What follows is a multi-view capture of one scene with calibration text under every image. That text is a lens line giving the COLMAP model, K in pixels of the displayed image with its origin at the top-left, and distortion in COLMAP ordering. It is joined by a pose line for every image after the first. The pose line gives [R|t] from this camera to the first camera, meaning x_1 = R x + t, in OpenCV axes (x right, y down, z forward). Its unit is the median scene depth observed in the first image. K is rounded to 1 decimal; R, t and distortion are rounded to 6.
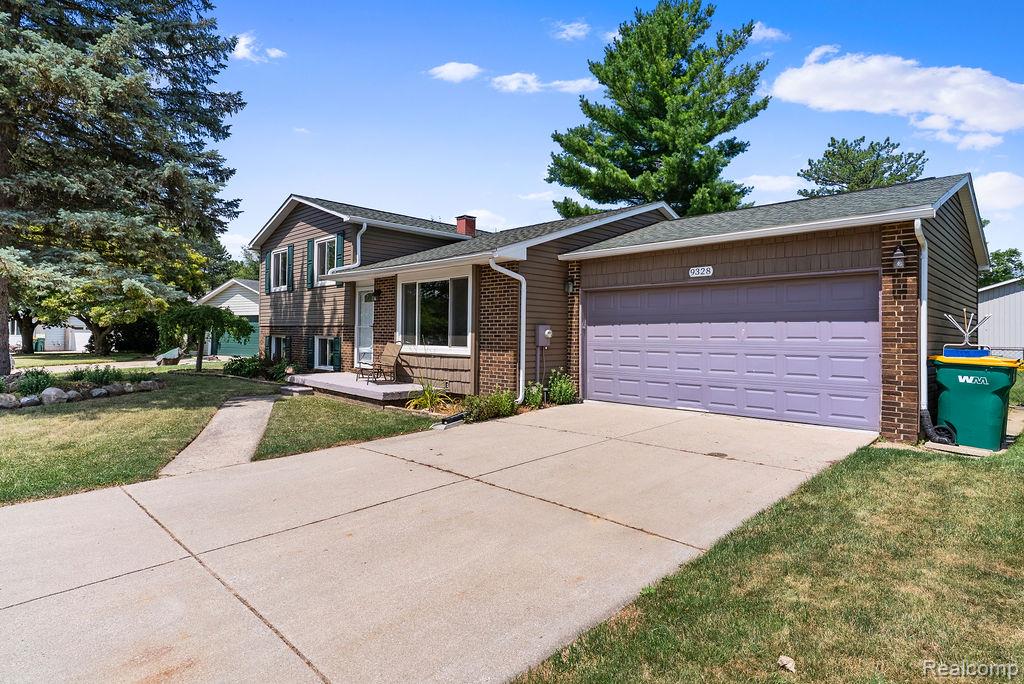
lens RADIAL K [[551.1, 0, 510.5], [0, 551.1, 331.1], [0, 0, 1]] dist [0.004347, 0.000481]
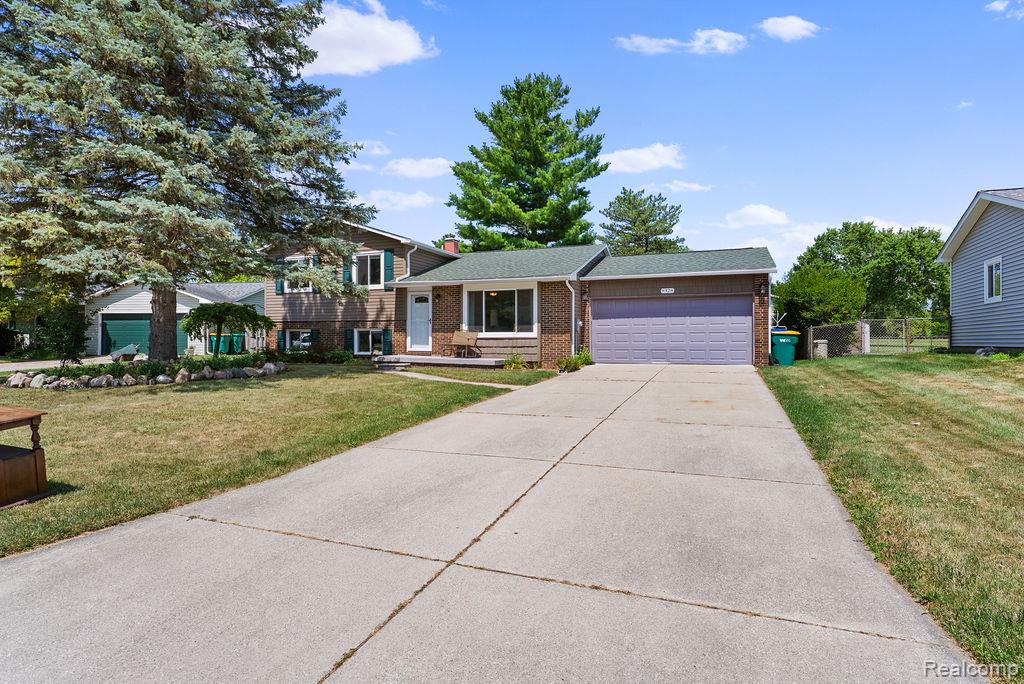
lens RADIAL K [[556.1, 0, 511.6], [0, 556.1, 345.7], [0, 0, 1]] dist [0.003624, 0.000218]
pose [[0.908891, -0.014458, 0.416783, -0.659430], [0.006515, 0.999769, 0.020475, 0.028027], [-0.416983, -0.015894, 0.908775, -0.371126]]
